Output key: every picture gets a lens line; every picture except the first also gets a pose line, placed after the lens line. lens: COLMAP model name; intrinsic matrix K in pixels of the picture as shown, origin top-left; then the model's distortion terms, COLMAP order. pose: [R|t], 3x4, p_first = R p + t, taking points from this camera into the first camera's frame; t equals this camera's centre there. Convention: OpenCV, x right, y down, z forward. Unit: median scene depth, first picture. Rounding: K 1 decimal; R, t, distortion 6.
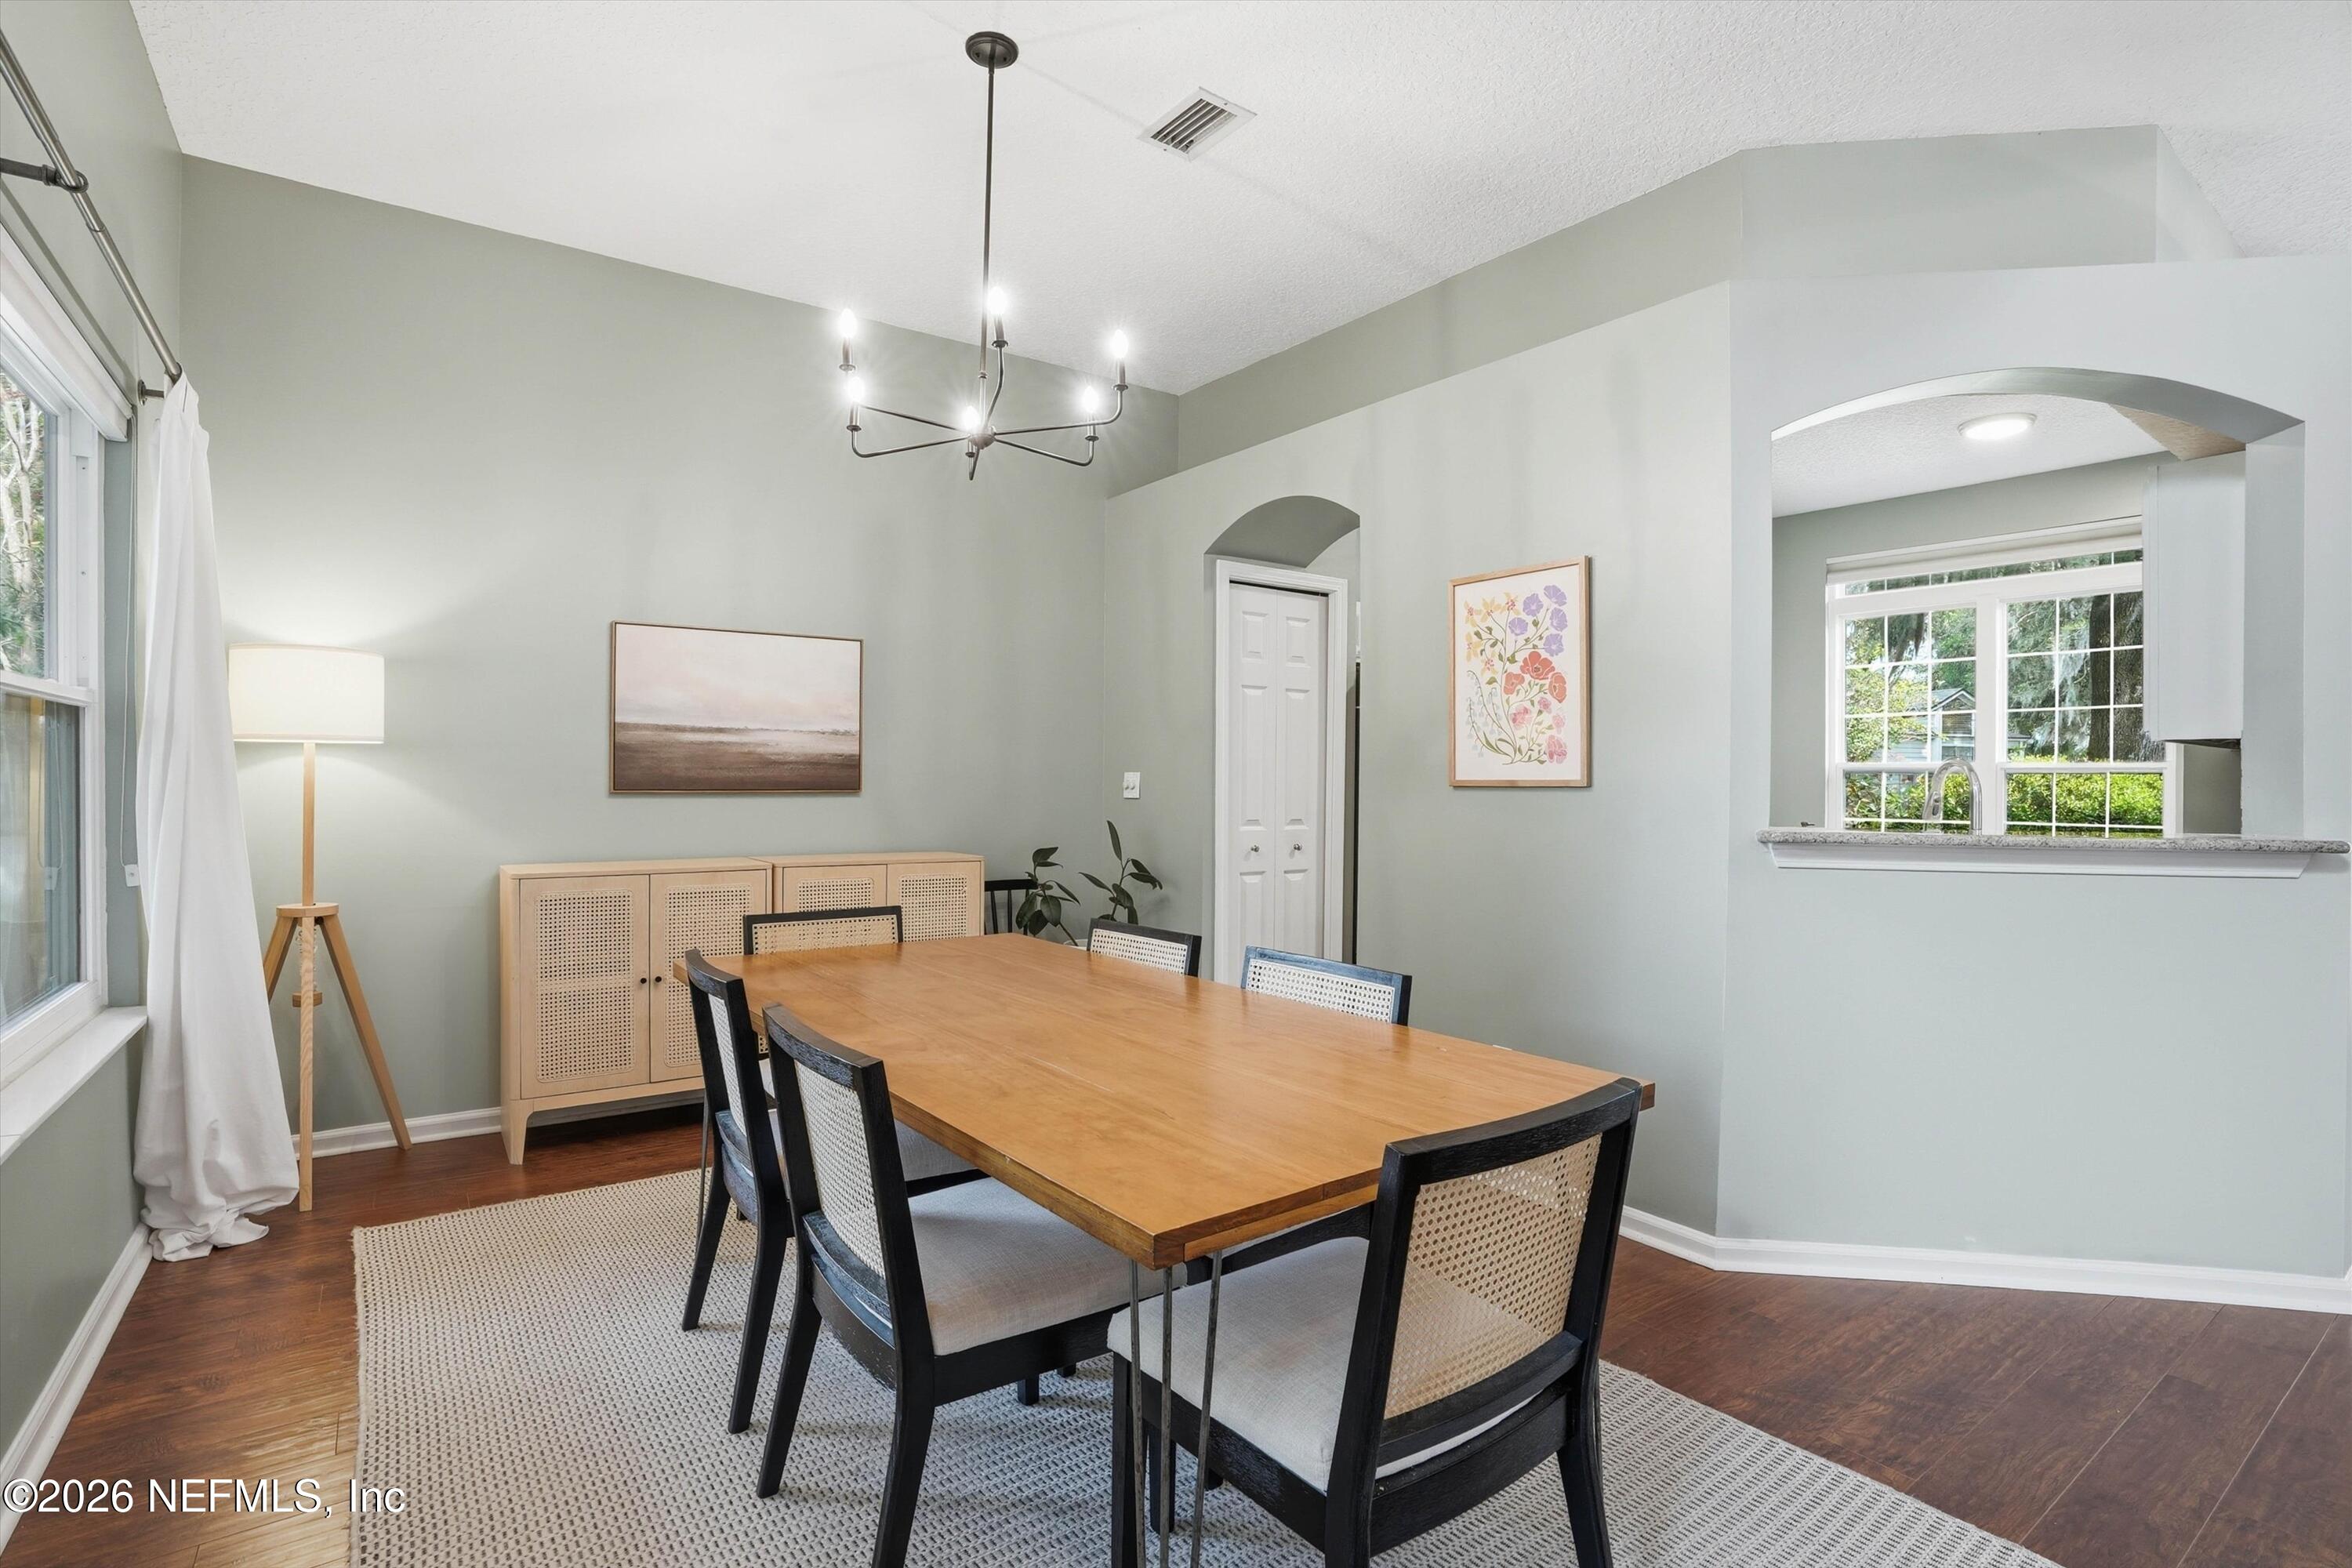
lens RADIAL K [[1099.6, 0, 1185.3], [0, 1099.6, 788.7], [0, 0, 1]] dist [-0.010648, 0.003242]
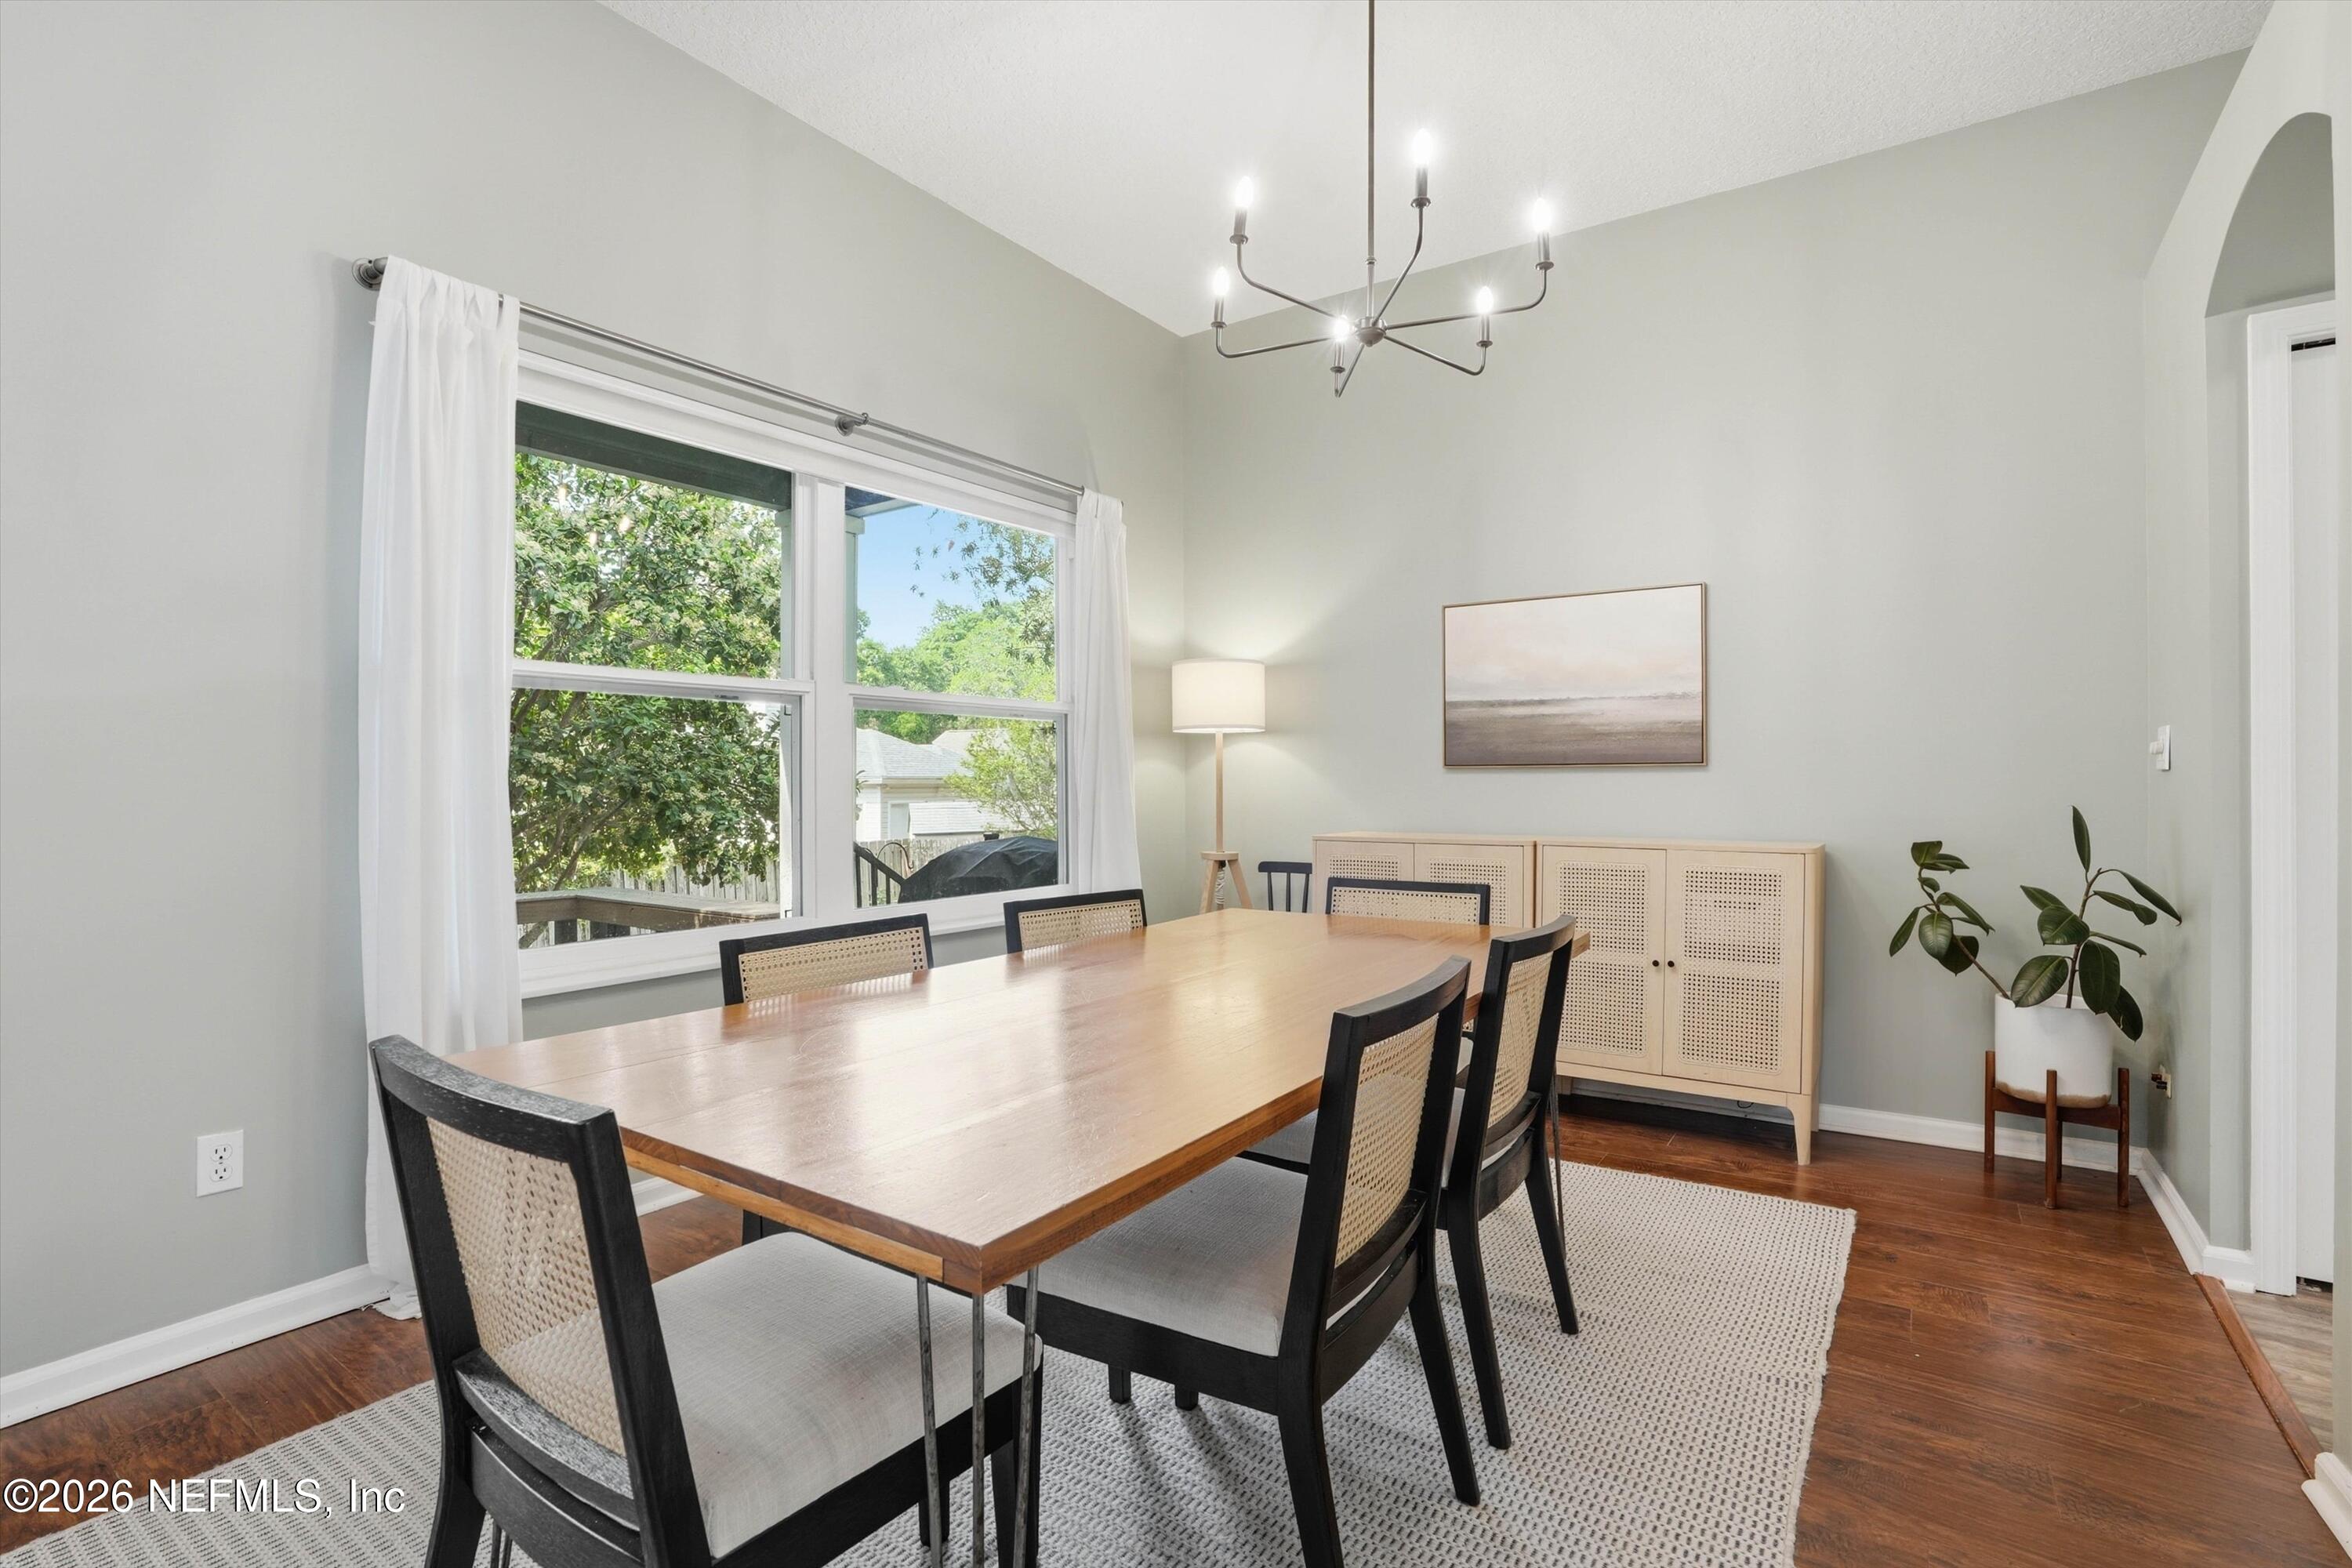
lens RADIAL K [[1099.6, 0, 1183.3], [0, 1099.6, 781.2], [0, 0, 1]] dist [-0.010648, 0.003242]
pose [[0.333291, 0.000890, -0.942823, 0.393085], [0.001858, 0.999997, 0.001601, 0.014546], [0.942822, -0.002285, 0.333289, 0.381152]]
